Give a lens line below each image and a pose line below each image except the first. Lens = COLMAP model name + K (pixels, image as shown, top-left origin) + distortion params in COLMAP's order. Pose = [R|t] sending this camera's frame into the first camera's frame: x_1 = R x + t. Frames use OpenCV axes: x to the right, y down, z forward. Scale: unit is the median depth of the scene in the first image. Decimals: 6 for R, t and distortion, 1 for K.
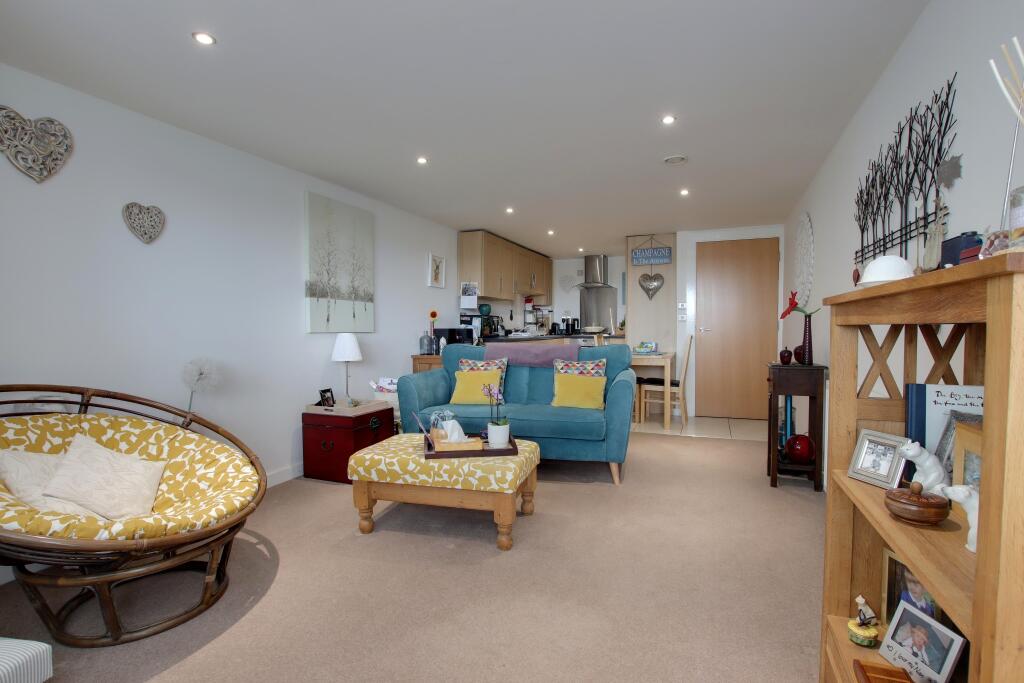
lens RADIAL K [[498.3, 0, 509.6], [0, 498.3, 341.7], [0, 0, 1]] dist [-0.002162, -0.000148]
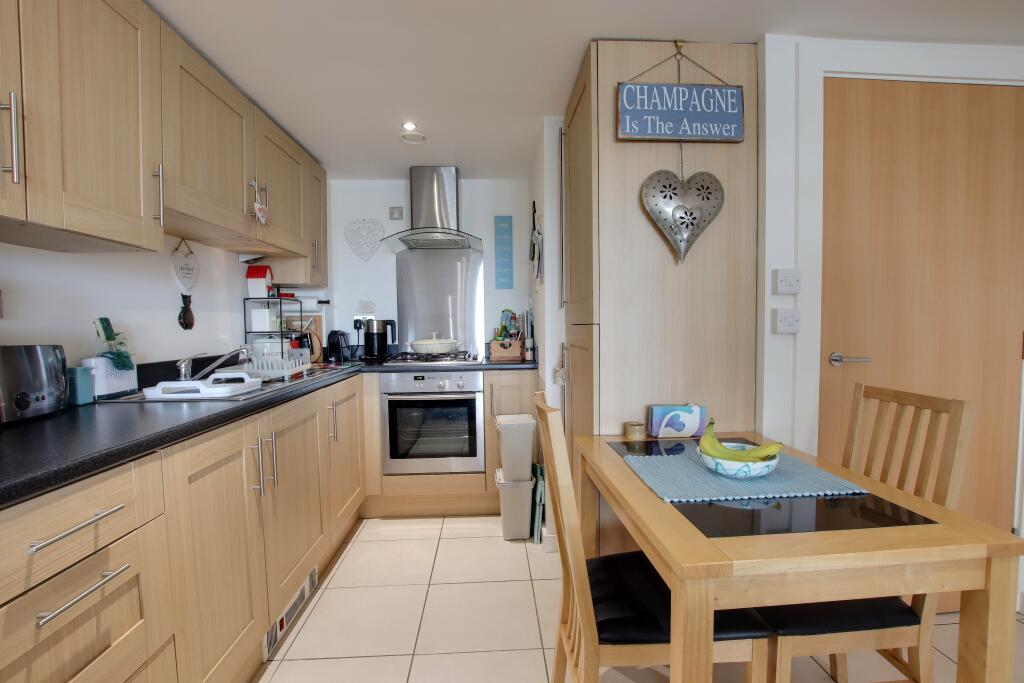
lens RADIAL K [[498.3, 0, 509.1], [0, 498.3, 344.8], [0, 0, 1]] dist [-0.002162, -0.000148]
pose [[0.908022, -0.025033, 0.418174, 0.052198], [0.018391, 0.999633, 0.019908, -0.033783], [-0.418519, -0.010386, 0.908149, 0.609387]]
